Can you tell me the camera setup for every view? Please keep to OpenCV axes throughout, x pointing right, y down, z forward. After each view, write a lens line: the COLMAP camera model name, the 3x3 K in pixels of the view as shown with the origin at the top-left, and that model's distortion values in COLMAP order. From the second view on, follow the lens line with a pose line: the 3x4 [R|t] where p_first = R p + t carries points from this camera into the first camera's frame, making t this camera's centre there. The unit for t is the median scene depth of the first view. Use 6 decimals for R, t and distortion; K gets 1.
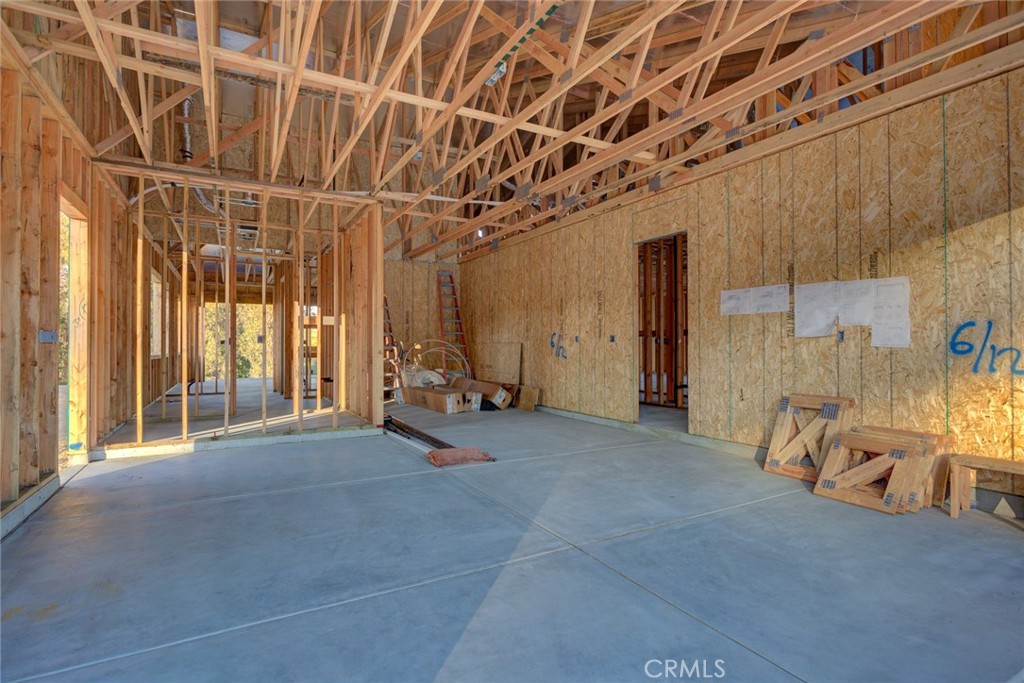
lens RADIAL K [[502.4, 0, 511.5], [0, 502.4, 340.8], [0, 0, 1]] dist [-0.018512, 0.007400]
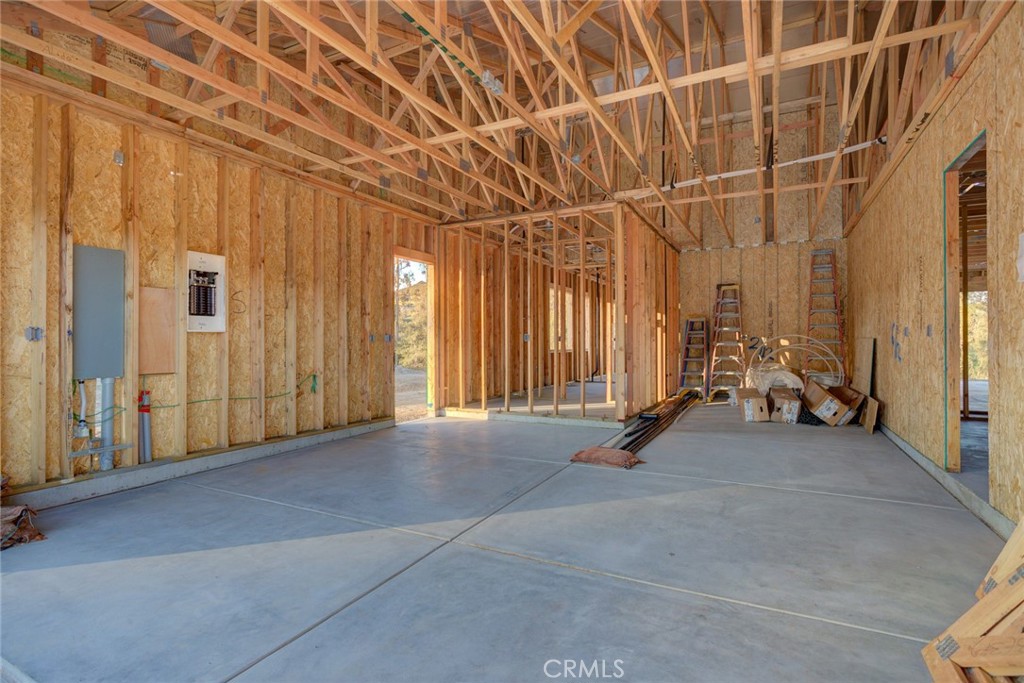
lens RADIAL K [[502.4, 0, 514.3], [0, 502.4, 342.0], [0, 0, 1]] dist [-0.018512, 0.007400]
pose [[0.545710, -0.001820, -0.837972, 0.788438], [0.011619, 0.999918, 0.005395, 0.000748], [0.837894, -0.012681, 0.545686, 0.416164]]
